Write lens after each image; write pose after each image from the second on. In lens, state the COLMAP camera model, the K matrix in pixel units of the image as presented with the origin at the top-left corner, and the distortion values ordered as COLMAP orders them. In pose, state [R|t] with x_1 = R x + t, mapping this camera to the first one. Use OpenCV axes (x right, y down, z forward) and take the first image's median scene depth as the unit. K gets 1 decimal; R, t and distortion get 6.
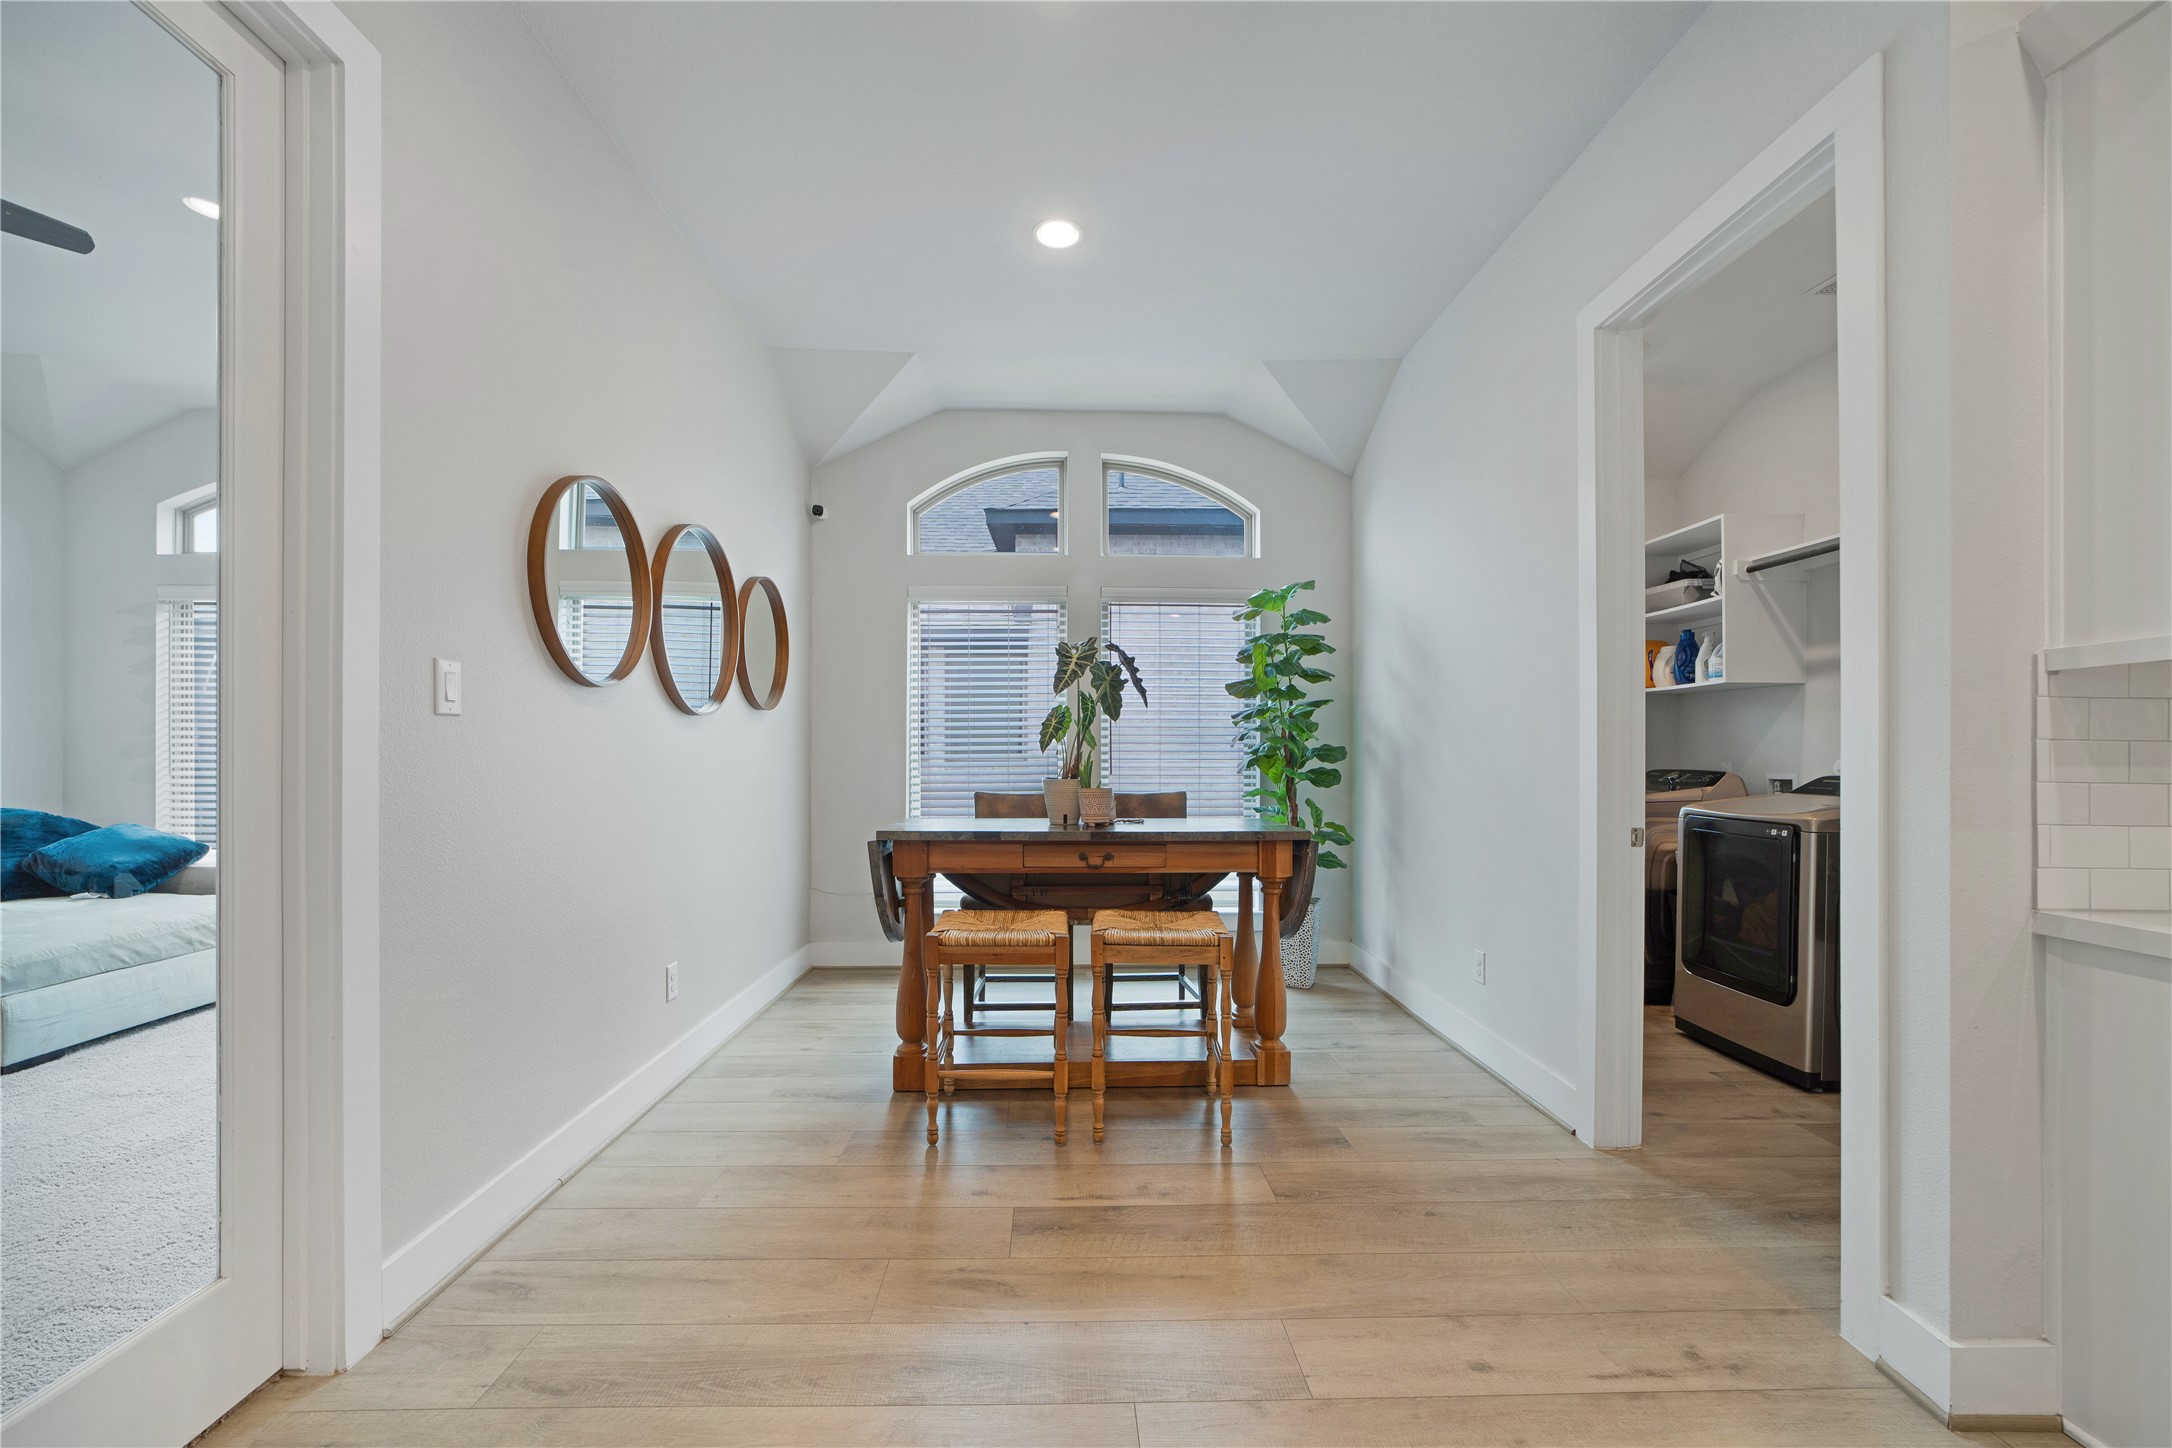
lens RADIAL K [[881.5, 0, 1101.4], [0, 881.5, 751.1], [0, 0, 1]] dist [-0.008005, 0.000210]
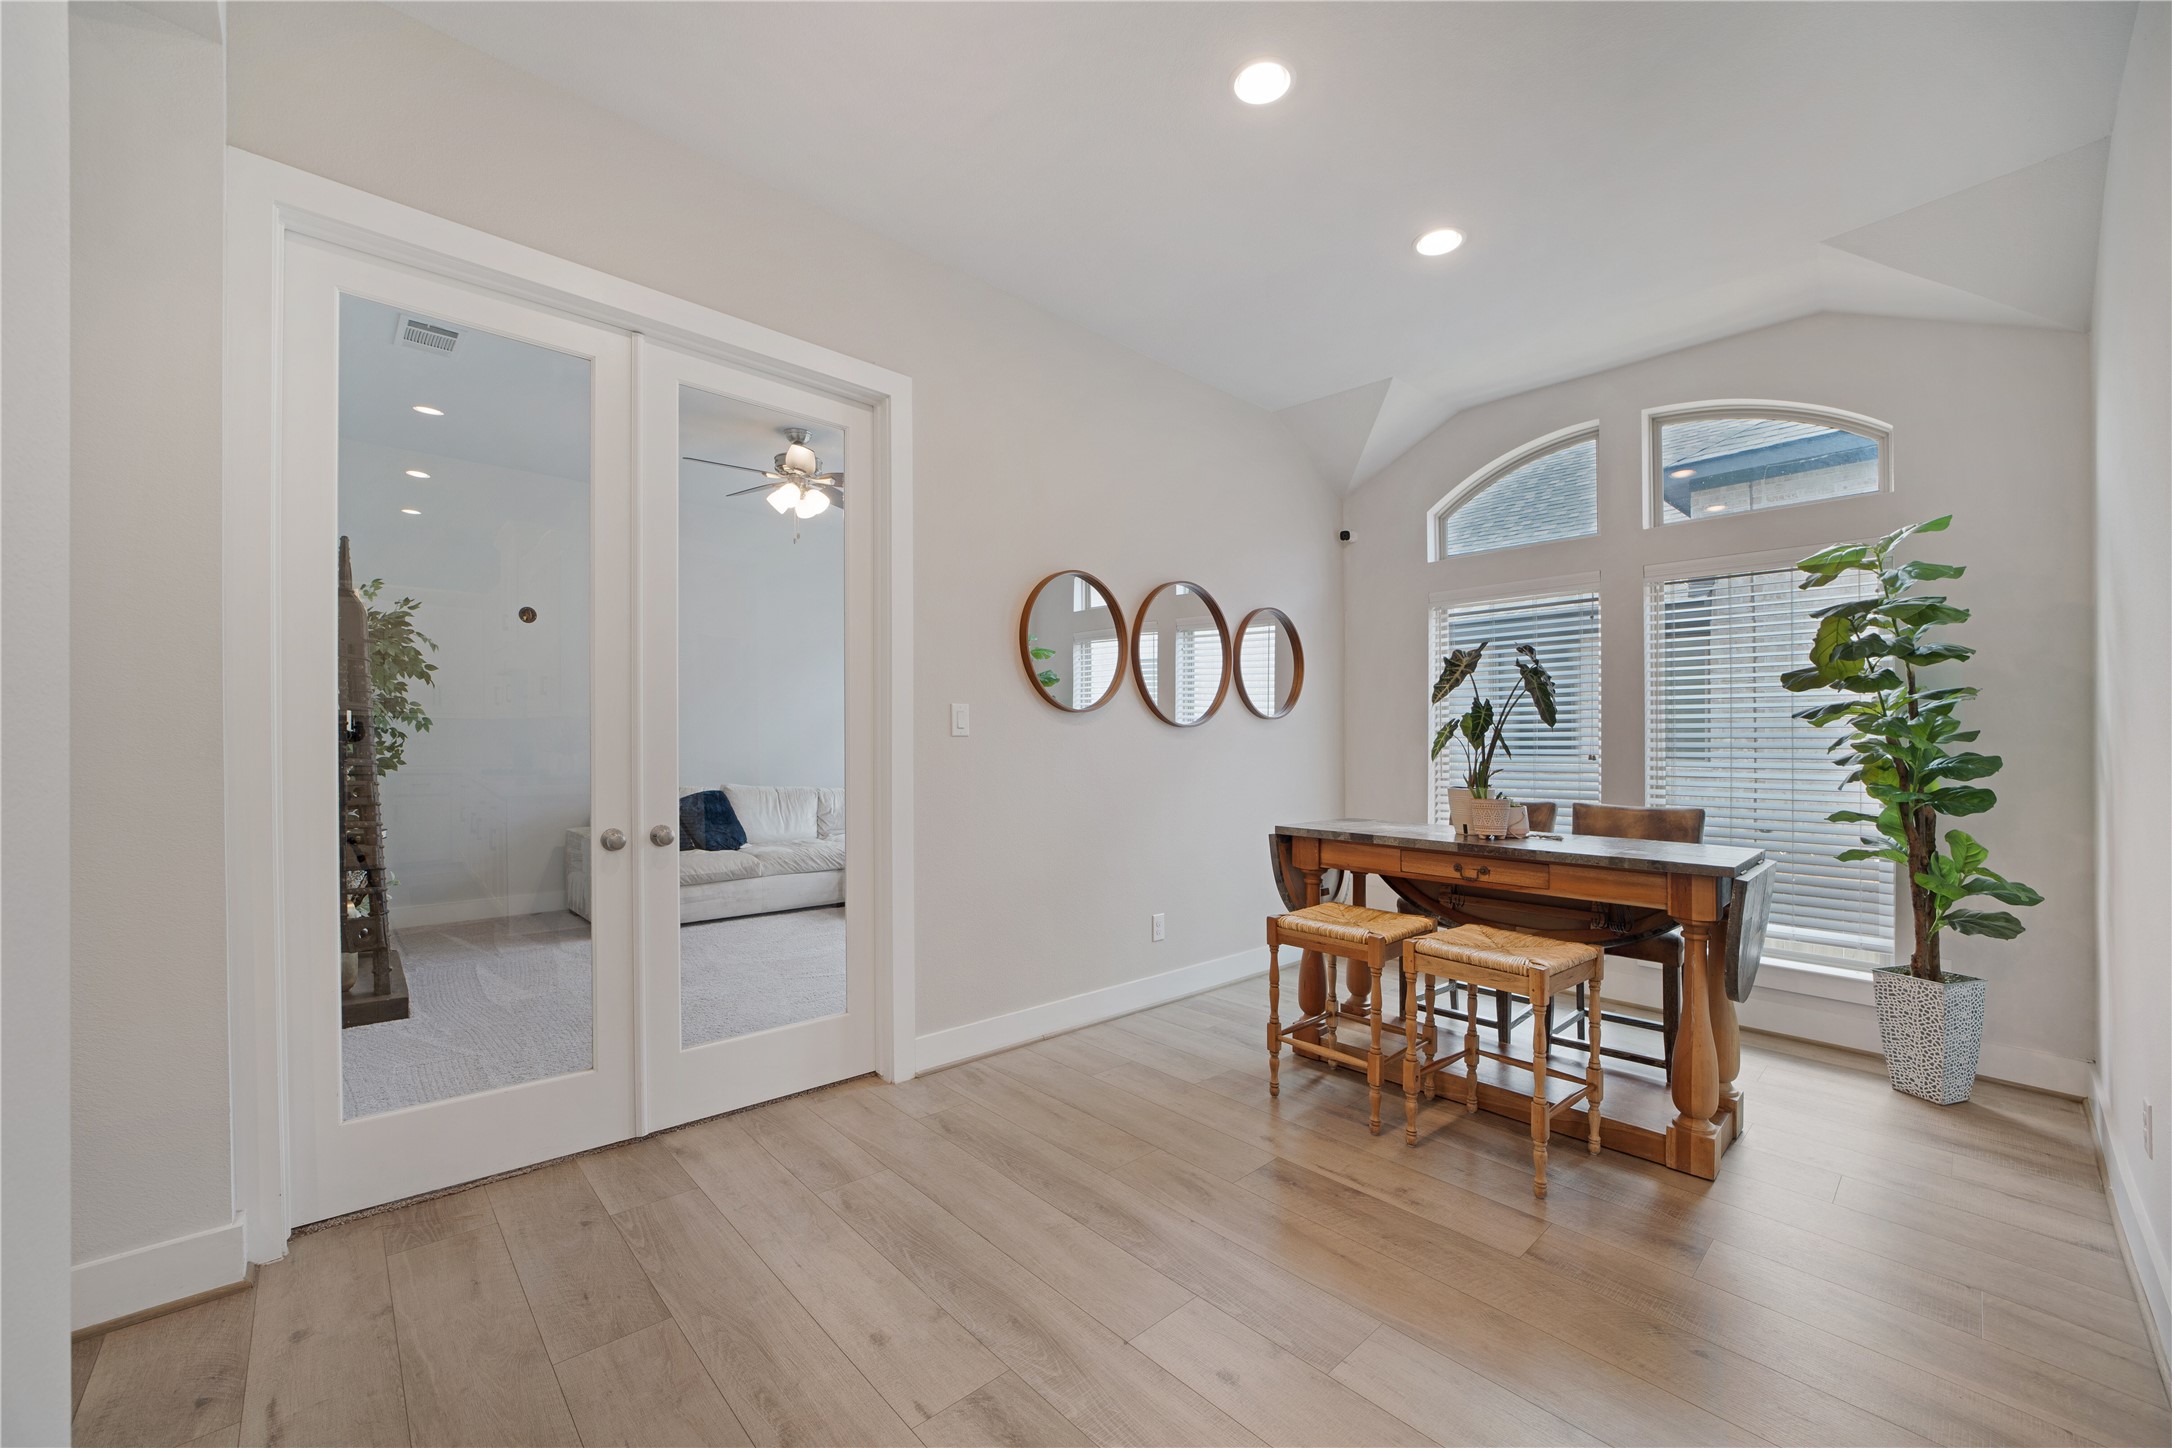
lens RADIAL K [[910.6, 0, 1089.0], [0, 910.6, 736.3], [0, 0, 1]] dist [0.000498, 0.000323]
pose [[0.639695, -0.000973, -0.768628, 0.472537], [-0.003102, 0.999988, -0.003847, -0.020827], [0.768623, 0.004845, 0.639684, 0.028839]]
